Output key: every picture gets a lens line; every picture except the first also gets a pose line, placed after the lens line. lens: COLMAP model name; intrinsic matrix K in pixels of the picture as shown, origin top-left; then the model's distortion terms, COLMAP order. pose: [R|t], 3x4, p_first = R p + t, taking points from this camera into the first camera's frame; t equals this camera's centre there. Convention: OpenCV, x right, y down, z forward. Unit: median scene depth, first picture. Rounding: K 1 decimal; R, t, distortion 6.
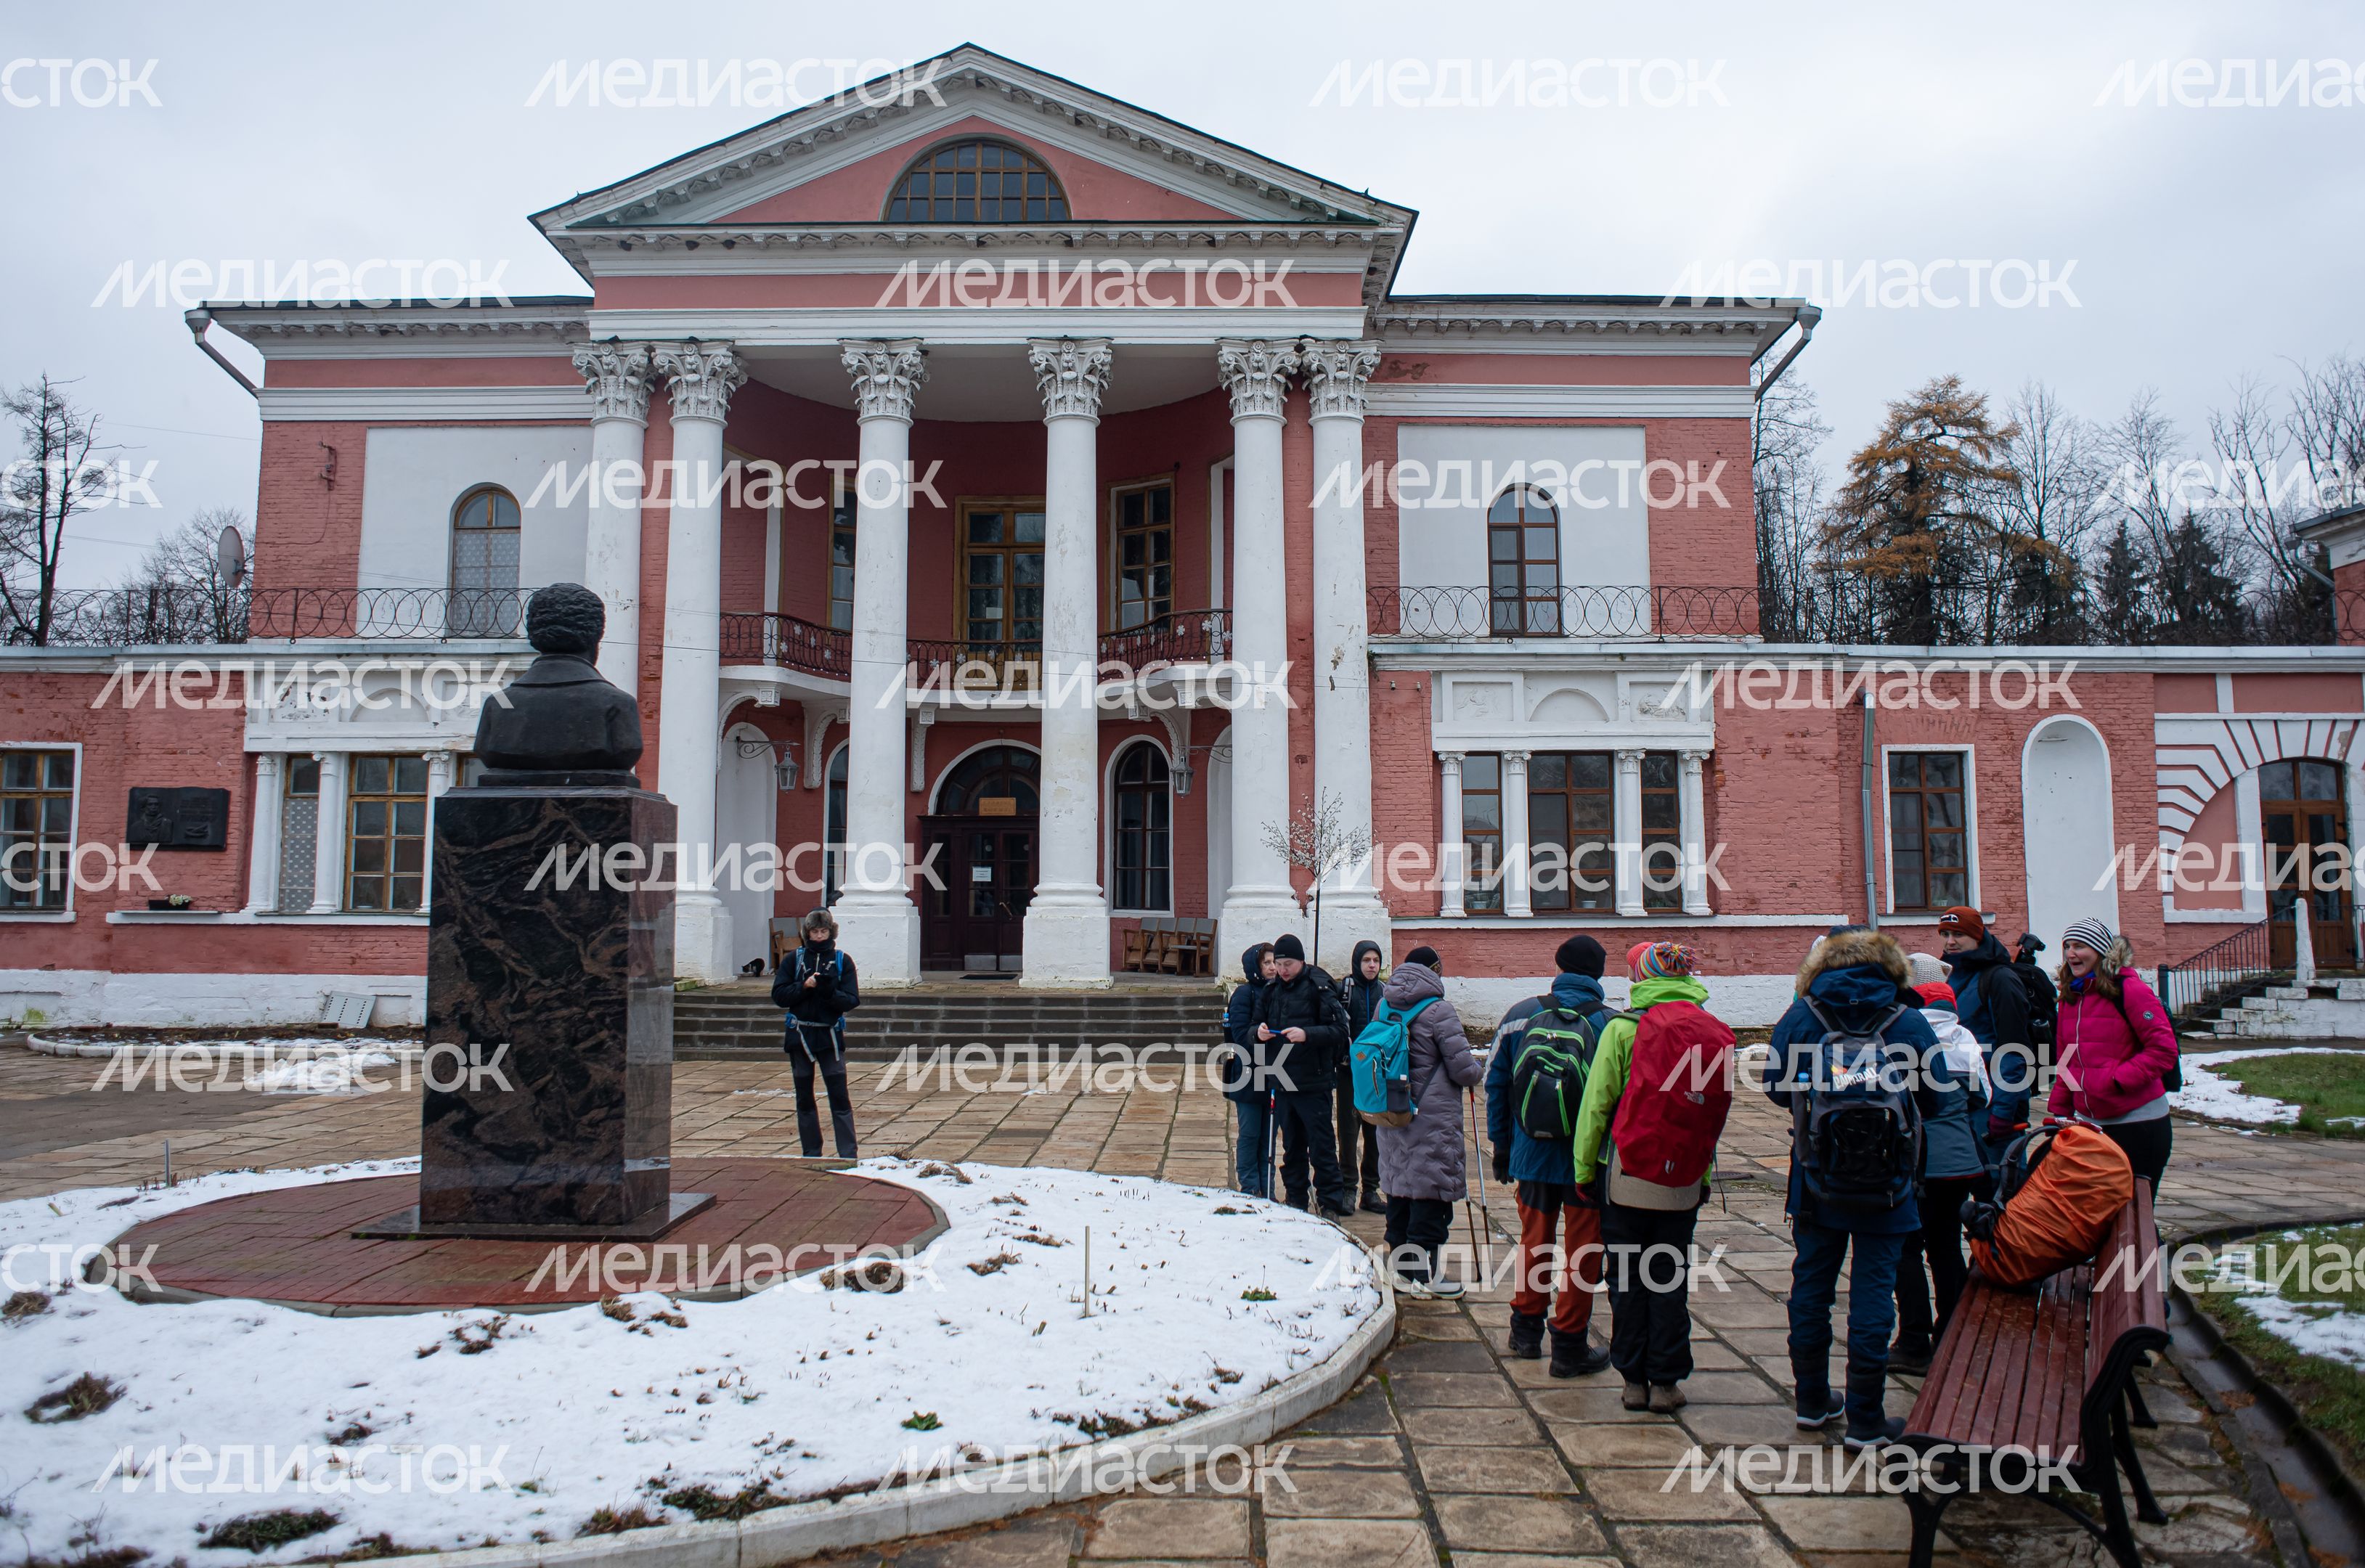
lens RADIAL K [[1746.6, 0, 1181.1], [0, 1746.6, 683.0], [0, 0, 1]] dist [-0.104531, 0.079602]
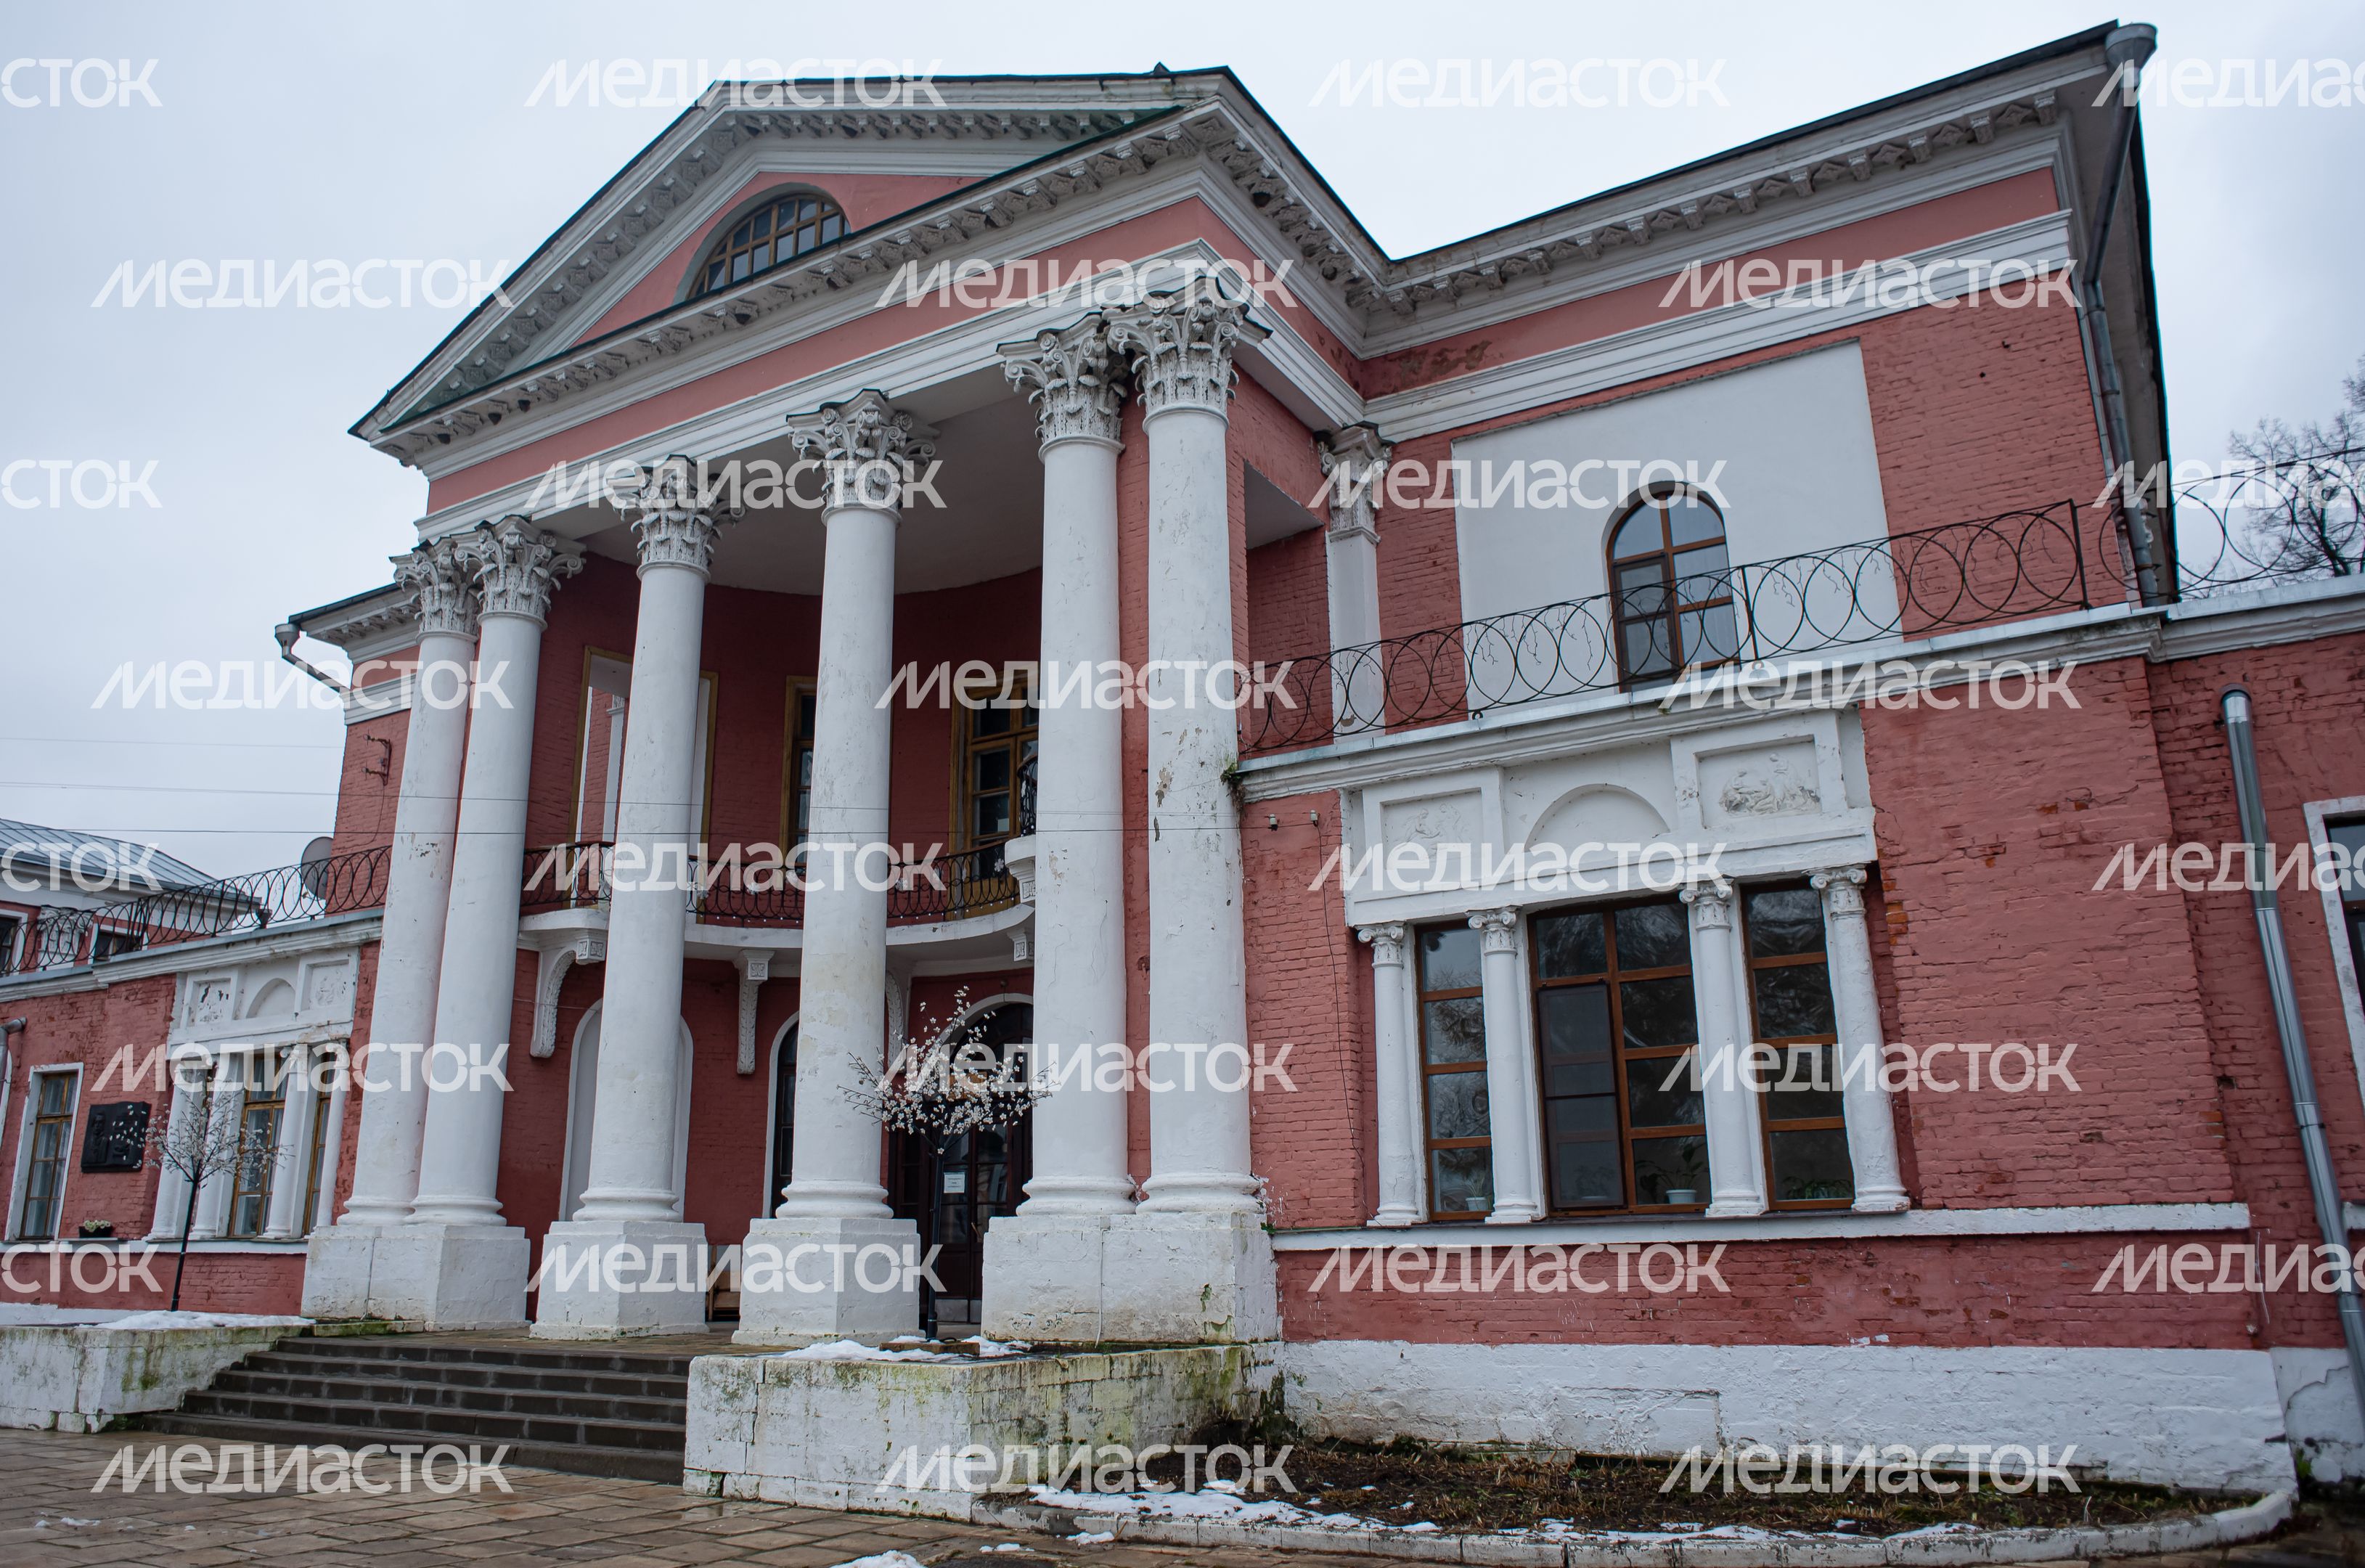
lens RADIAL K [[1705.1, 0, 1175.6], [0, 1705.1, 760.0], [0, 0, 1]] dist [-0.099181, 0.084420]
pose [[0.849129, -0.155949, -0.504638, 0.382834], [0.072815, 0.980859, -0.180593, 0.081299], [0.523142, 0.116602, 0.844231, 0.497731]]
